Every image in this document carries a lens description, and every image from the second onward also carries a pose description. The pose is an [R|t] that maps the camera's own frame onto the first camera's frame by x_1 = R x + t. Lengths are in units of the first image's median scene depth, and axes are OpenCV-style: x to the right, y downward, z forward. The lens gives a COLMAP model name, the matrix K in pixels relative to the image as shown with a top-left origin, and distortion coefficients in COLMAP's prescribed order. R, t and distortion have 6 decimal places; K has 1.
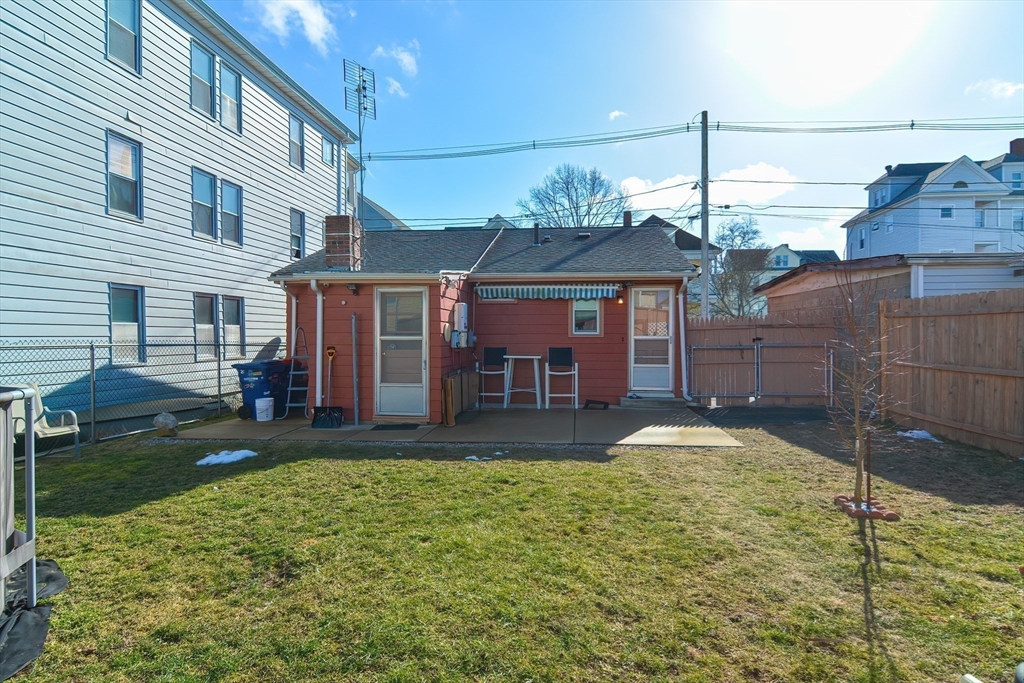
lens RADIAL K [[502.4, 0, 521.7], [0, 502.4, 337.1], [0, 0, 1]] dist [-0.002308, -0.005937]
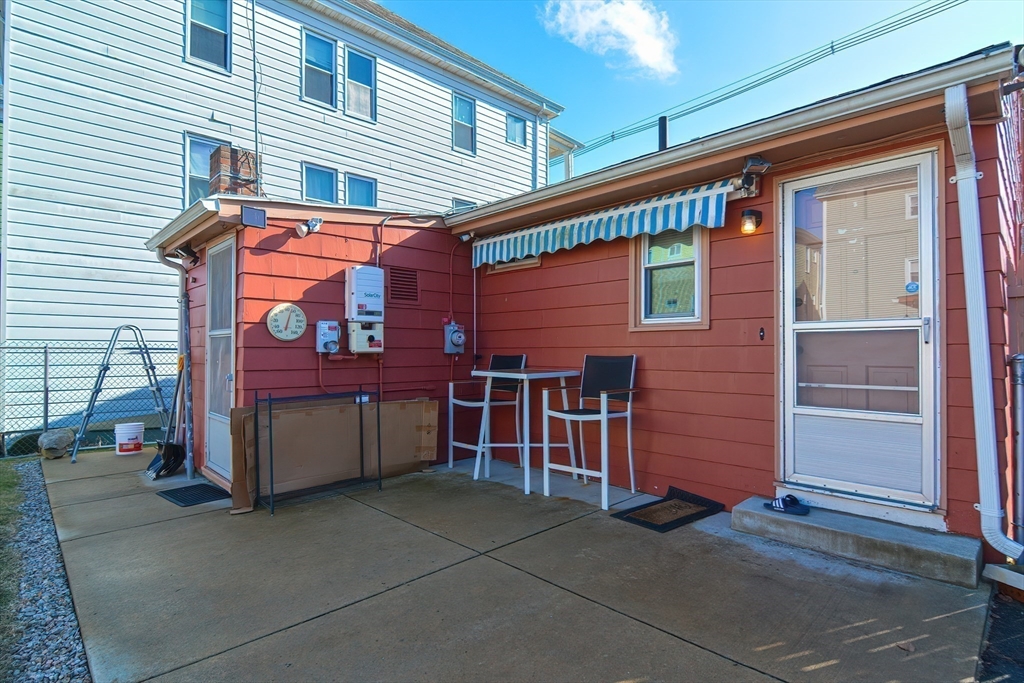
lens RADIAL K [[502.4, 0, 528.3], [0, 502.4, 345.7], [0, 0, 1]] dist [-0.002308, -0.005937]
pose [[0.774275, -0.006838, -0.632812, 0.287513], [-0.002127, 0.999908, -0.013407, 0.017451], [0.632846, 0.011726, 0.774189, 0.597467]]
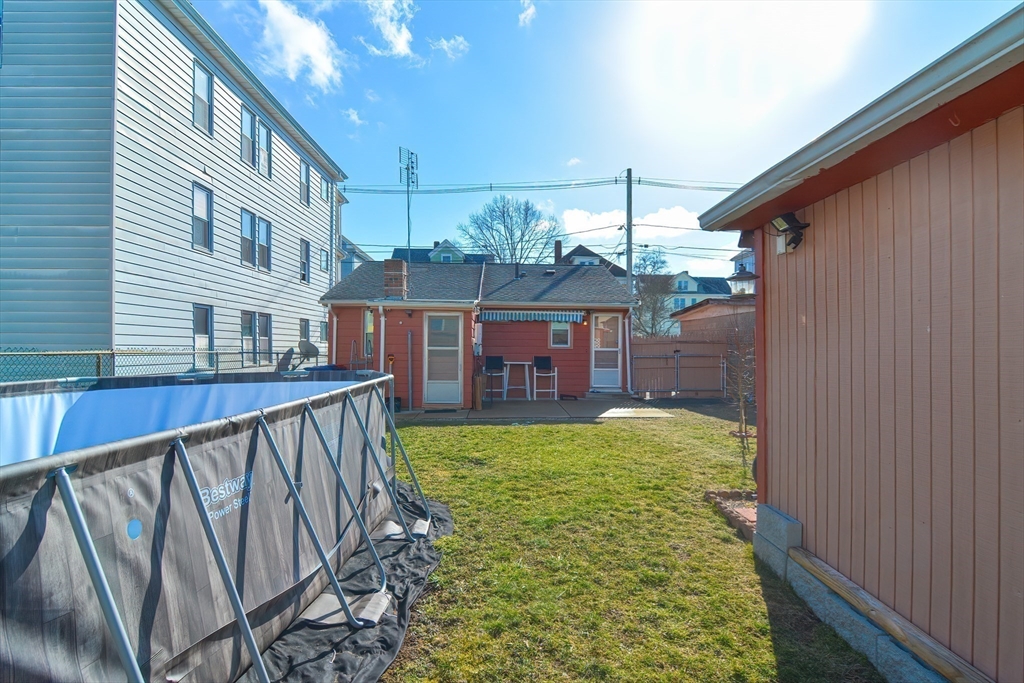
lens RADIAL K [[502.4, 0, 502.7], [0, 502.4, 345.0], [0, 0, 1]] dist [-0.002308, -0.005937]
pose [[0.989782, 0.007502, 0.142391, -0.219307], [-0.006030, 0.999924, -0.010767, 0.005103], [-0.142461, 0.009798, 0.989752, -0.335324]]
